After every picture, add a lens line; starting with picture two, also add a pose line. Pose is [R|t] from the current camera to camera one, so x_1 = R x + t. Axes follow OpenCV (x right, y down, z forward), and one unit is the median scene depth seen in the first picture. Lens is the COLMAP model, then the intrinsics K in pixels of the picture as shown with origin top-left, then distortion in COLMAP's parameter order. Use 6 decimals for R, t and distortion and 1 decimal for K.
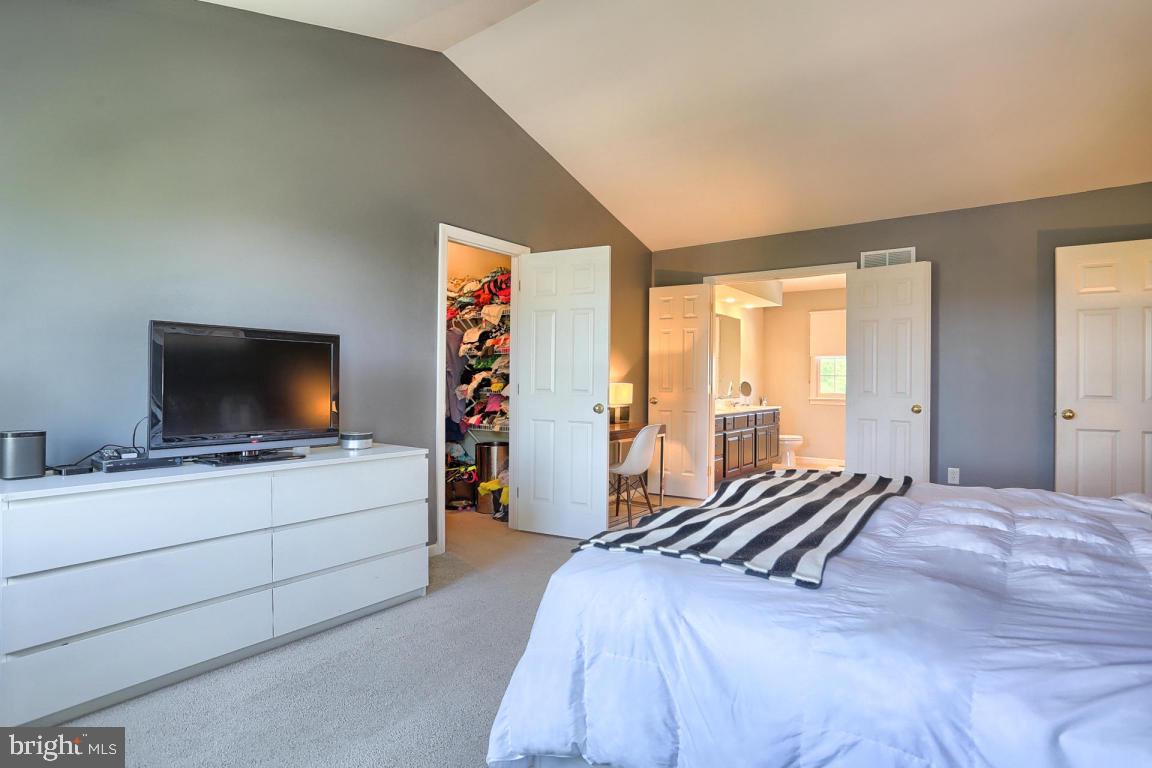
lens RADIAL K [[556.3, 0, 584.6], [0, 556.3, 382.3], [0, 0, 1]] dist [-0.079180, 0.032707]
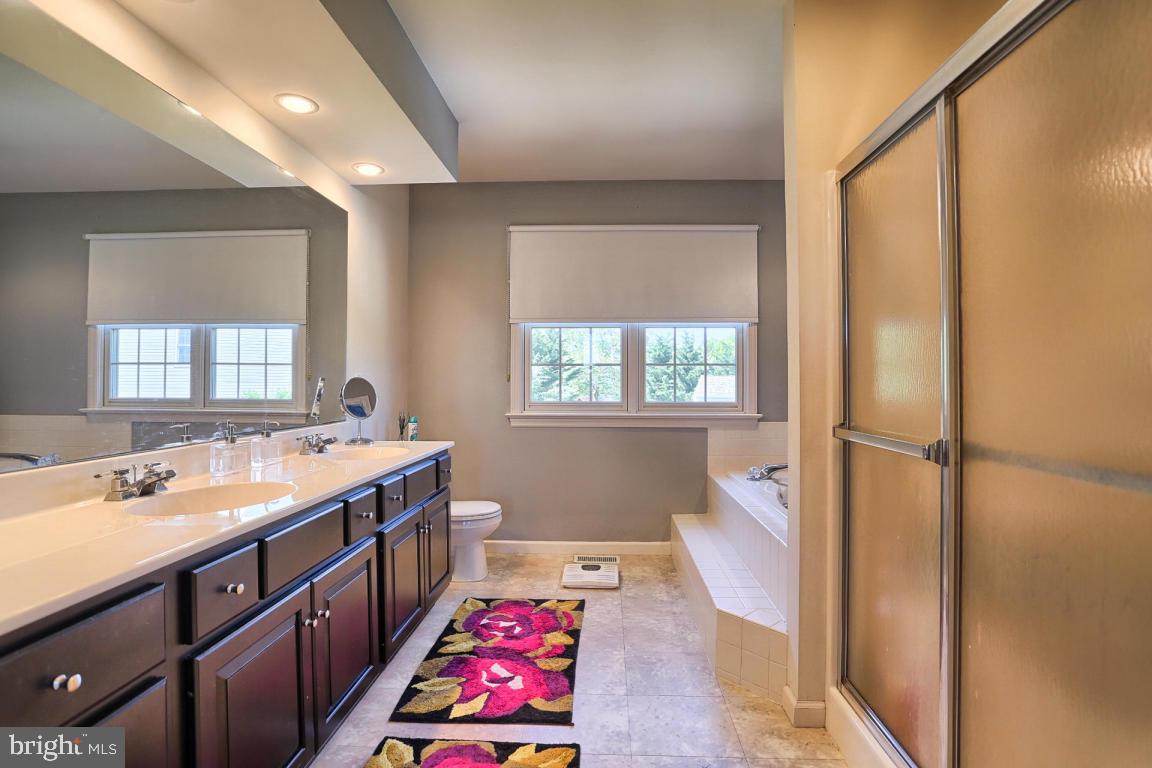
lens RADIAL K [[556.3, 0, 584.6], [0, 556.3, 382.3], [0, 0, 1]] dist [-0.079180, 0.032707]
pose [[0.817788, -0.012064, 0.575393, 0.203362], [0.005175, 0.999894, 0.013610, -0.001223], [-0.575496, -0.008152, 0.817764, 0.615683]]
